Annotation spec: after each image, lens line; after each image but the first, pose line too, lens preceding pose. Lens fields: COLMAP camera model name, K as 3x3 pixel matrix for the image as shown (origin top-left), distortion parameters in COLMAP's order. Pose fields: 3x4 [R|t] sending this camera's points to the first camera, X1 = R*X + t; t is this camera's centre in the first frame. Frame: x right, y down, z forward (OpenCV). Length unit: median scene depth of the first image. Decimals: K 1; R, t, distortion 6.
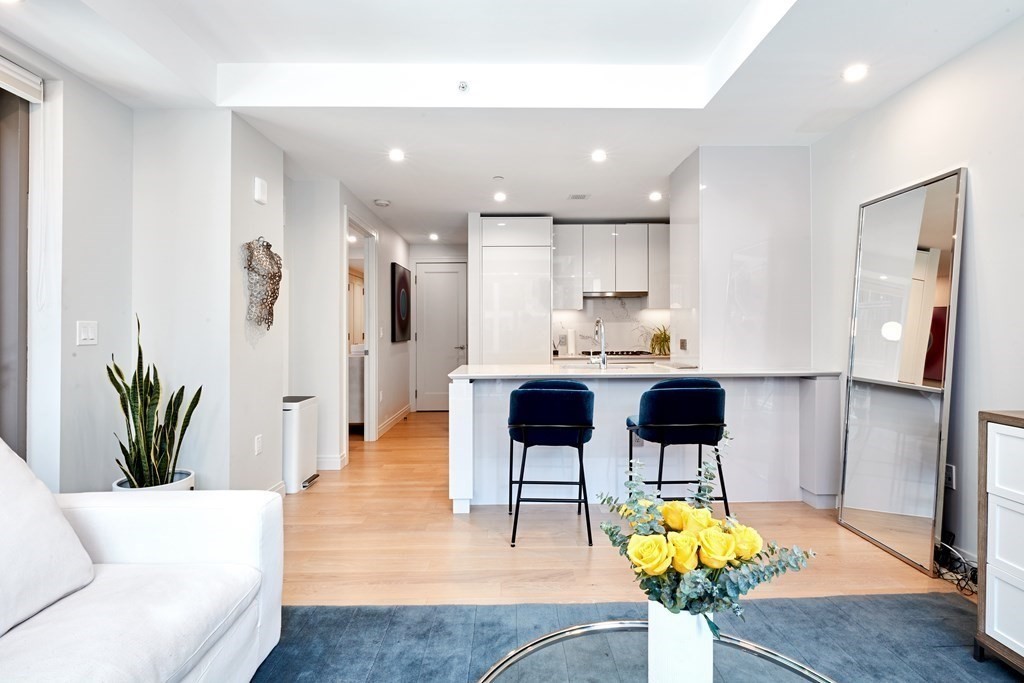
lens RADIAL K [[483.2, 0, 516.4], [0, 483.2, 338.5], [0, 0, 1]] dist [-0.002366, -0.002773]
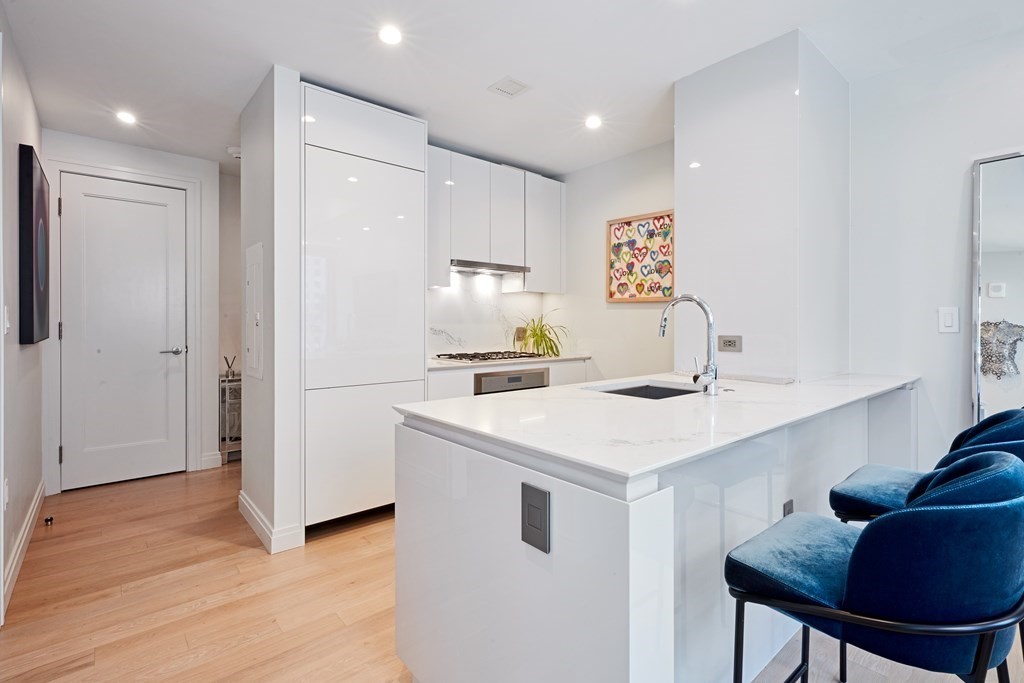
lens RADIAL K [[483.2, 0, 507.2], [0, 483.2, 338.3], [0, 0, 1]] dist [-0.002366, -0.002773]
pose [[0.777878, -0.006722, 0.628379, -0.191470], [0.004273, 0.999976, 0.005408, 0.003438], [-0.628401, -0.001522, 0.777888, 0.433894]]
